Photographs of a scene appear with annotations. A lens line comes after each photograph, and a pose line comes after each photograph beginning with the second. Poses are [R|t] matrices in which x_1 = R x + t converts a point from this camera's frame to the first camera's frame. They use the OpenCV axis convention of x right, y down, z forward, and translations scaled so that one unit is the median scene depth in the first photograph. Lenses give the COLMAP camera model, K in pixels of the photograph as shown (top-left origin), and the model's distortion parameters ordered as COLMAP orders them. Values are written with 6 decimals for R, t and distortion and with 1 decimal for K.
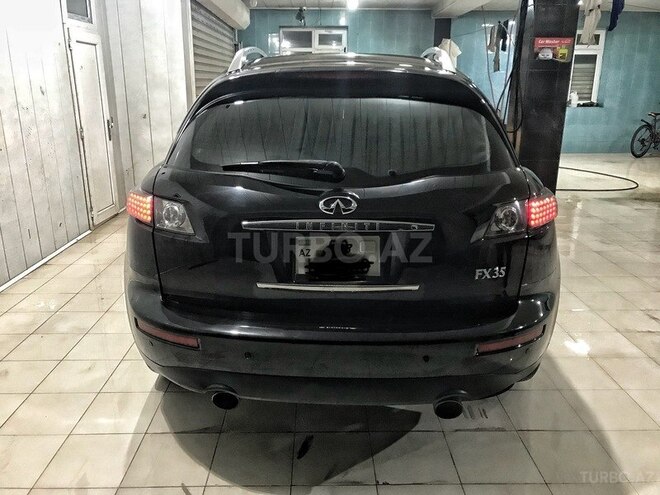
lens RADIAL K [[543.2, 0, 330.0], [0, 543.2, 247.5], [0, 0, 1]] dist [0.027987, -0.003933]
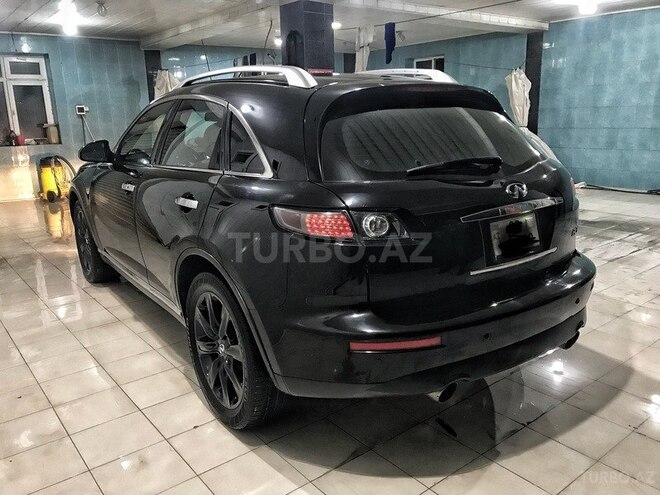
lens RADIAL K [[543.2, 0, 330.0], [0, 543.2, 247.5], [0, 0, 1]] dist [0.027987, -0.003933]
pose [[0.796074, -0.175361, 0.579236, -0.775675], [0.208952, 0.977886, 0.008876, -0.040082], [-0.567983, 0.113967, 0.815111, 0.204450]]
